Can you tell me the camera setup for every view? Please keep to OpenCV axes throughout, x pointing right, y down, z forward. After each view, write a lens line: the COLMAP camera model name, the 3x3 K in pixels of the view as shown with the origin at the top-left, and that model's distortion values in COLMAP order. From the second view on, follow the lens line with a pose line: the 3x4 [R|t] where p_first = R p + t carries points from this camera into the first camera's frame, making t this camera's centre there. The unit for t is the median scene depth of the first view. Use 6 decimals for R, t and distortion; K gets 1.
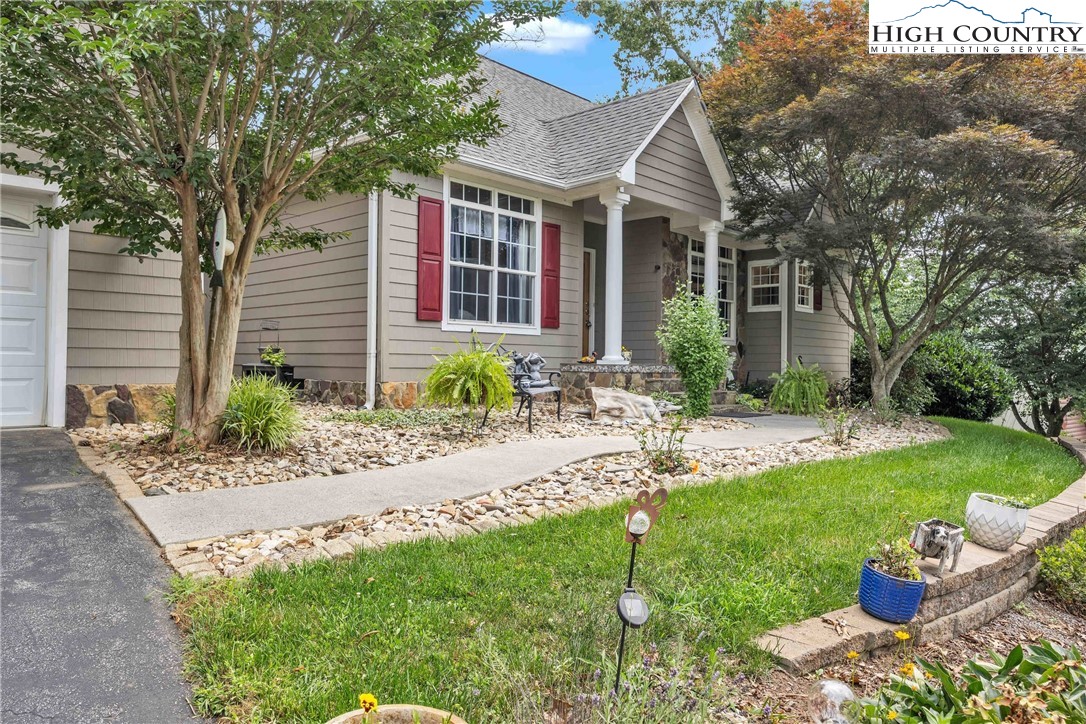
lens RADIAL K [[751.2, 0, 545.5], [0, 751.2, 361.1], [0, 0, 1]] dist [-0.000578, 0.000607]
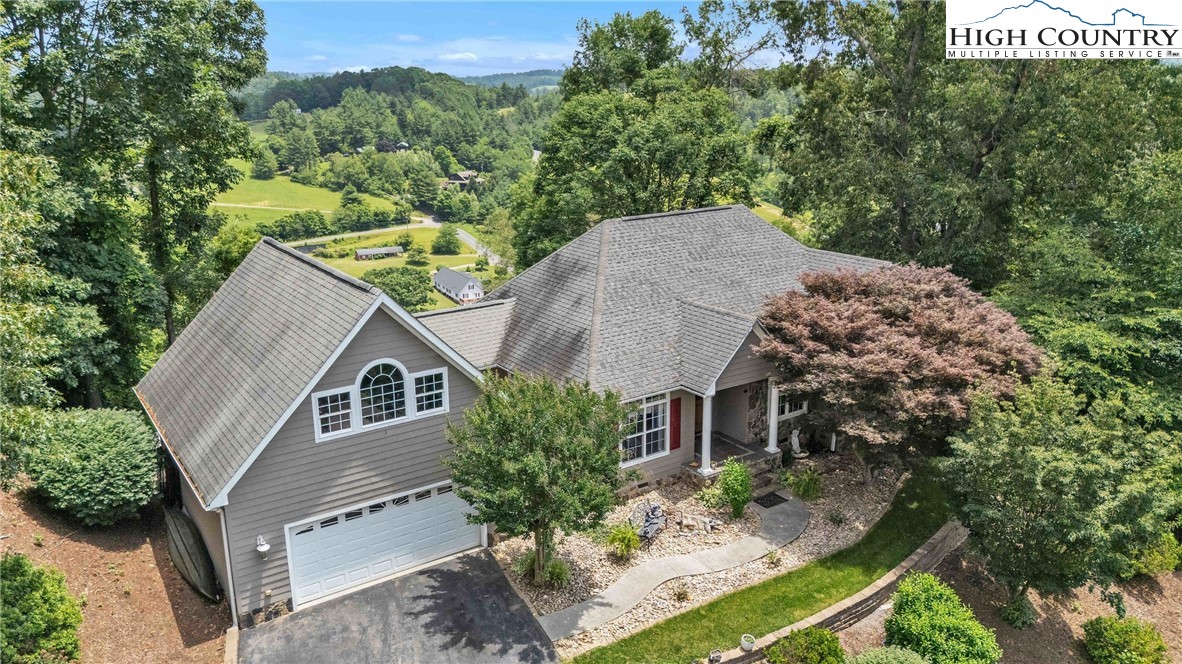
lens RADIAL K [[884.5, 0, 585.0], [0, 884.5, 330.4], [0, 0, 1]] dist [0.065512, -0.016748]
pose [[0.976158, 0.033144, -0.214516, 0.284955], [0.026702, 0.962432, 0.270207, -1.056561], [0.215413, -0.269493, 0.938600, -1.247610]]
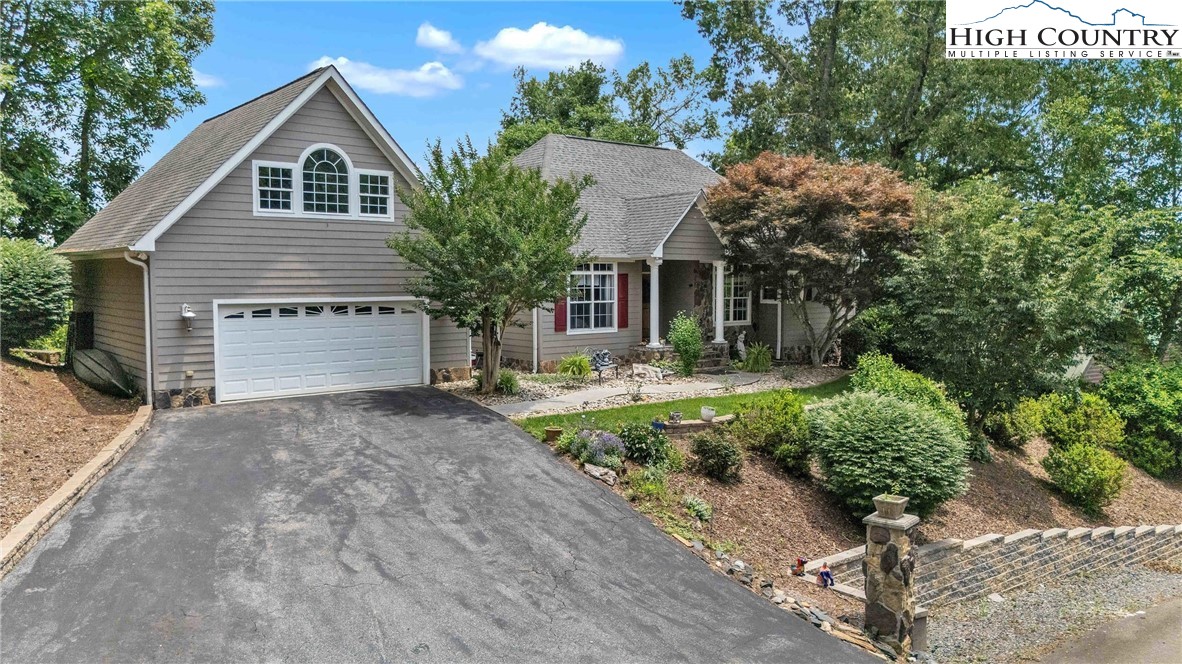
lens RADIAL K [[884.5, 0, 582.3], [0, 884.5, 333.6], [0, 0, 1]] dist [0.065512, -0.016748]
pose [[0.990193, -0.009448, -0.139388, 0.236851], [0.018271, 0.997899, 0.062151, -0.185983], [0.138508, -0.064088, 0.988285, -1.366382]]
